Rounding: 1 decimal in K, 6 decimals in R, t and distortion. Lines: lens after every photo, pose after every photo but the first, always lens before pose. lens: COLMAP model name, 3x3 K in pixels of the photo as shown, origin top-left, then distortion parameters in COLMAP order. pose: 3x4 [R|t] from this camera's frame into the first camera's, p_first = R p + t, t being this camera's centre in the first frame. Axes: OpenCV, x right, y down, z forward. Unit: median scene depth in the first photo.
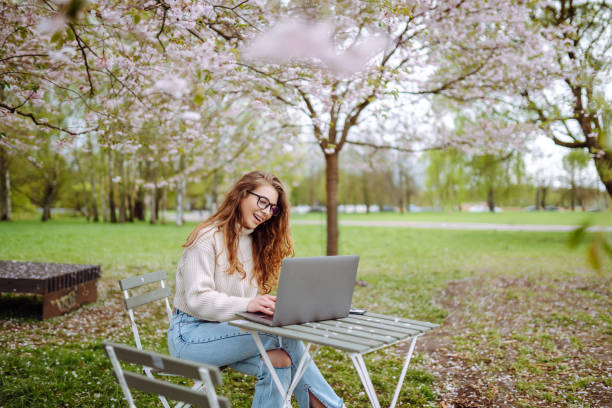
lens RADIAL K [[590.8, 0, 306.9], [0, 590.8, 200.7], [0, 0, 1]] dist [-0.008425, 0.005841]
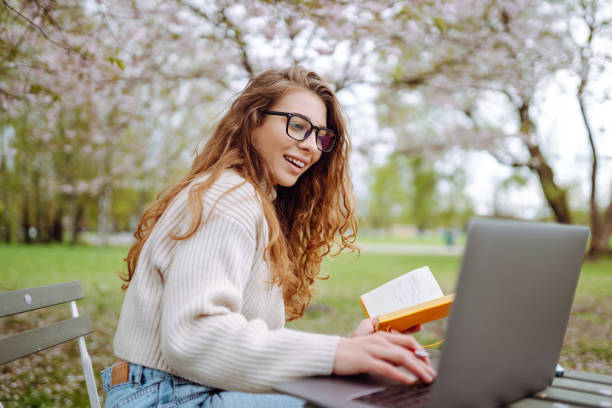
lens RADIAL K [[591.2, 0, 306.2], [0, 591.2, 196.9], [0, 0, 1]] dist [-0.016720, 0.028447]
pose [[0.992741, 0.011071, 0.119762, -0.053617], [-0.005363, 0.998839, -0.047884, 0.033586], [-0.120153, 0.046894, 0.991647, 0.231952]]
